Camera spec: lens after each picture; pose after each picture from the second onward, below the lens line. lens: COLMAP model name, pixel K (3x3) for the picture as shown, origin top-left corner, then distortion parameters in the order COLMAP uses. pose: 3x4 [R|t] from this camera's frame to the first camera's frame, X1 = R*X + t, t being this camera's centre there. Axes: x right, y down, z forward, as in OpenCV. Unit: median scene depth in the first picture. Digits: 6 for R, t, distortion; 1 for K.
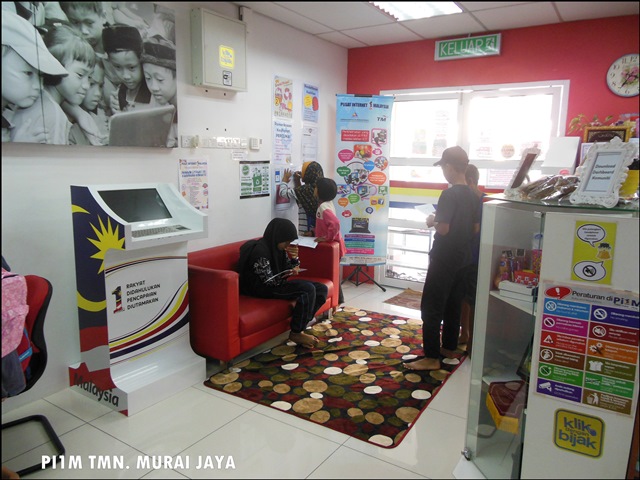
lens RADIAL K [[481.0, 0, 317.3], [0, 481.0, 242.3], [0, 0, 1]] dist [-0.037241, 0.040237]
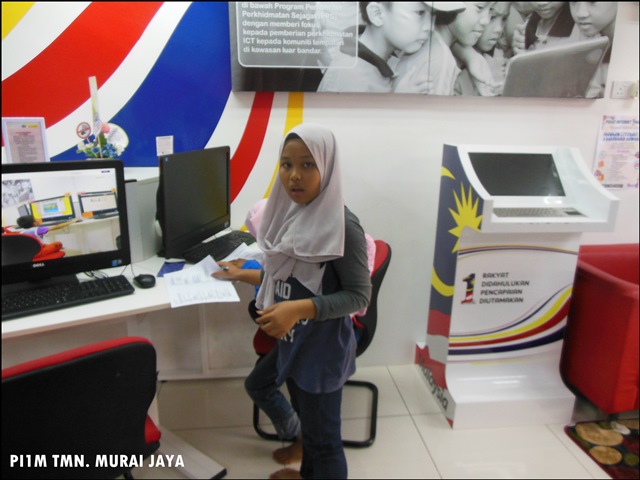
lens RADIAL K [[481.0, 0, 317.3], [0, 481.0, 242.3], [0, 0, 1]] dist [-0.037241, 0.040237]
pose [[0.644727, 0.193275, -0.739576, 0.001781], [-0.137113, 0.981056, 0.136852, -0.031395], [0.752016, 0.013173, 0.659014, 0.257149]]
